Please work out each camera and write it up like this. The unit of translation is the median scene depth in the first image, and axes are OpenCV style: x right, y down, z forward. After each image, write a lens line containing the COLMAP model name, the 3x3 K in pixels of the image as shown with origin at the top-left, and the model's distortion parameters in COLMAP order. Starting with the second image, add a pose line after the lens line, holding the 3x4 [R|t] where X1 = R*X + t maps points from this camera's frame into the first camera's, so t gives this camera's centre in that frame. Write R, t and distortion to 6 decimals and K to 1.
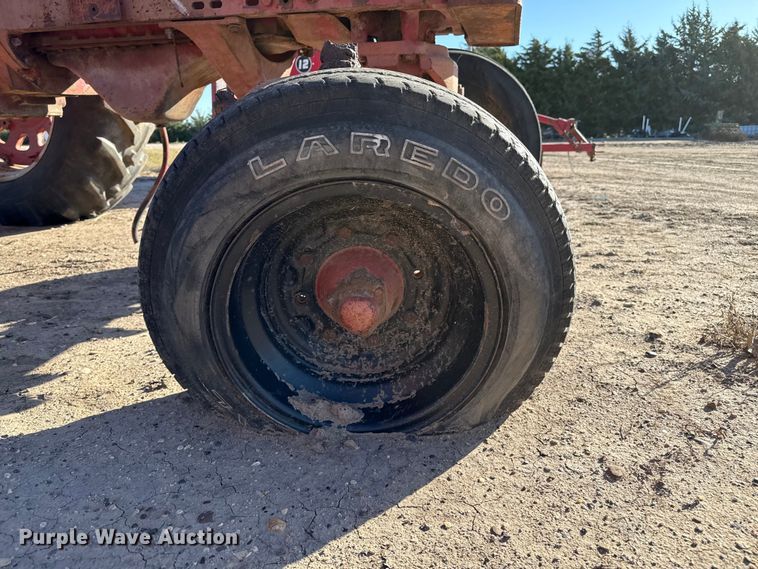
lens RADIAL K [[541.2, 0, 382.6], [0, 541.2, 283.0], [0, 0, 1]] dist [0.072449, -0.079397]
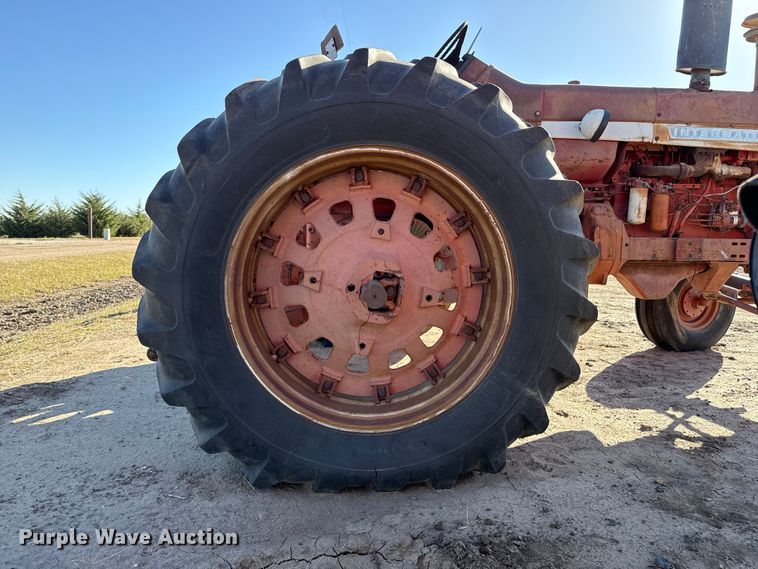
lens RADIAL K [[541.2, 0, 382.6], [0, 541.2, 283.0], [0, 0, 1]] dist [0.072449, -0.079397]
pose [[0.956059, -0.004374, 0.293141, -2.824291], [0.052242, 0.986428, -0.155664, -0.156228], [-0.288481, 0.164138, 0.943312, -0.794022]]
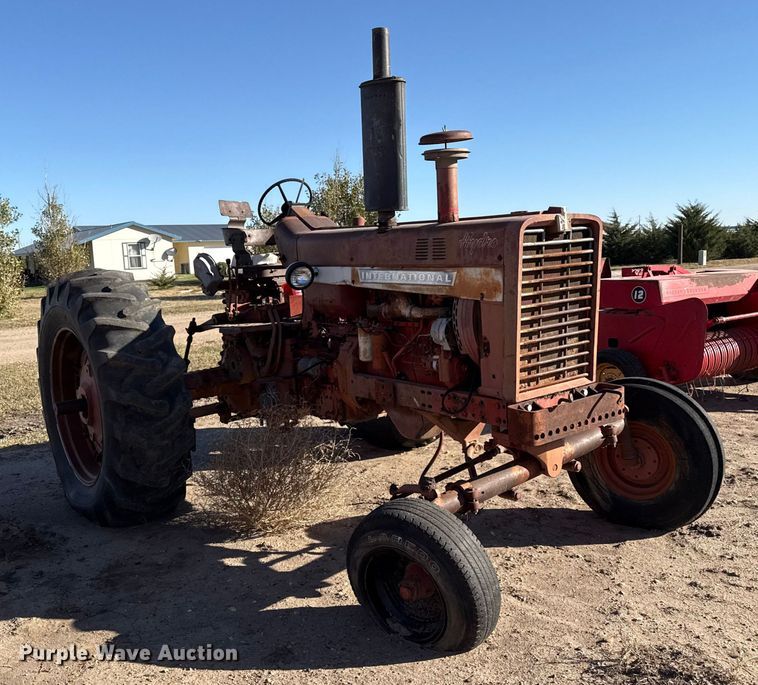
lens RADIAL K [[771.1, 0, 398.8], [0, 771.1, 339.9], [0, 0, 1]] dist [0.134561, -0.008713]
pose [[0.794593, 0.048190, -0.605227, 1.559279], [-0.122235, 0.989131, -0.081723, -0.605741], [0.594711, 0.138916, 0.791847, -1.597462]]
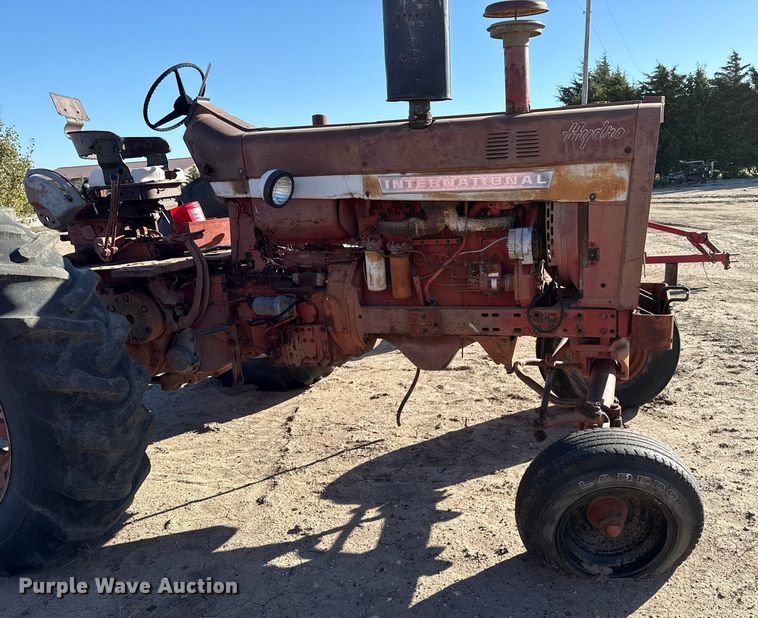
lens RADIAL K [[640.9, 0, 447.9], [0, 640.9, 352.9], [0, 0, 1]] dist [0.096995, -0.129216]
pose [[0.998044, -0.031931, -0.053746, -0.422807], [0.032992, 0.999276, 0.018961, -0.572843], [0.053101, -0.020697, 0.998375, -1.348730]]
